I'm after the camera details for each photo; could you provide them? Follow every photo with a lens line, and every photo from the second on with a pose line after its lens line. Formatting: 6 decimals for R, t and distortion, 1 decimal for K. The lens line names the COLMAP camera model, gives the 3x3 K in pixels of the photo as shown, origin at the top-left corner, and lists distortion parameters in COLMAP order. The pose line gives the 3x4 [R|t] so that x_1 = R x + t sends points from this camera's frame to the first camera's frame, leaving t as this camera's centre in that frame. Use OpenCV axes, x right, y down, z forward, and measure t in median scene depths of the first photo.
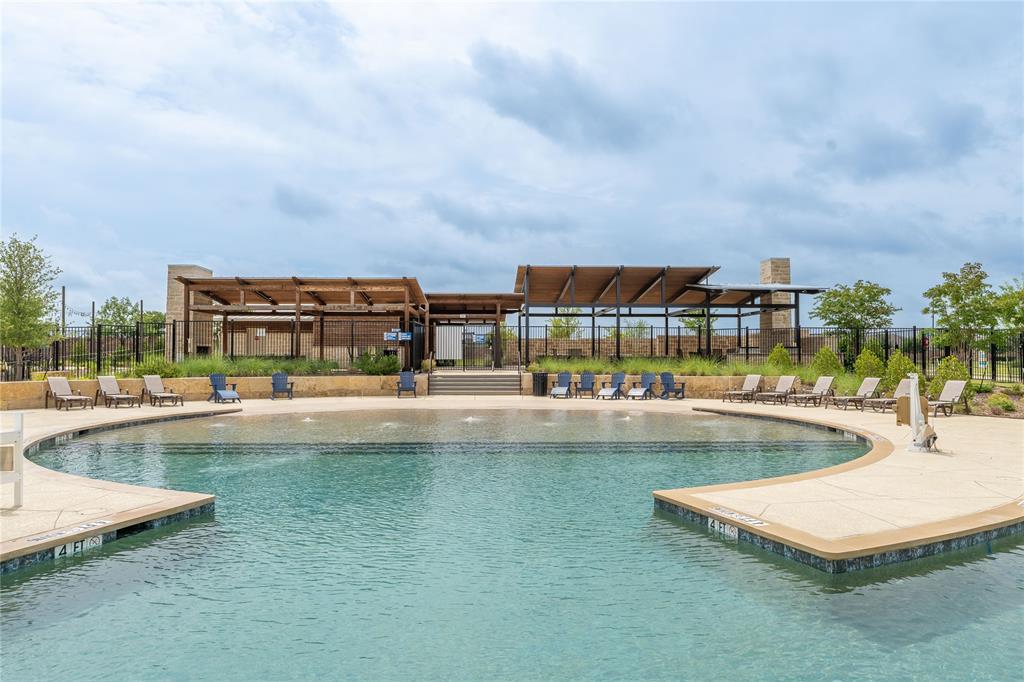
lens RADIAL K [[688.2, 0, 510.4], [0, 688.2, 347.2], [0, 0, 1]] dist [0.000426, -0.000667]
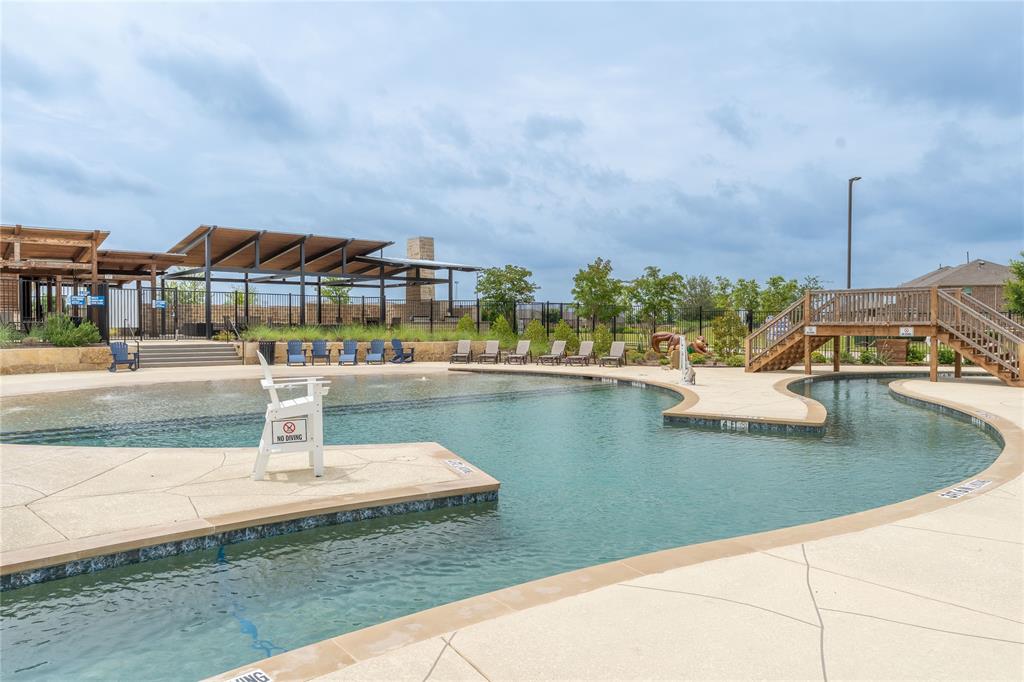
lens RADIAL K [[720.9, 0, 511.5], [0, 720.9, 340.7], [0, 0, 1]] dist [-0.004217, -0.002867]
pose [[0.776396, -0.013015, 0.630112, -0.276476], [-0.009913, 0.999411, 0.032856, -0.000348], [-0.630168, -0.031755, 0.775809, -0.010274]]
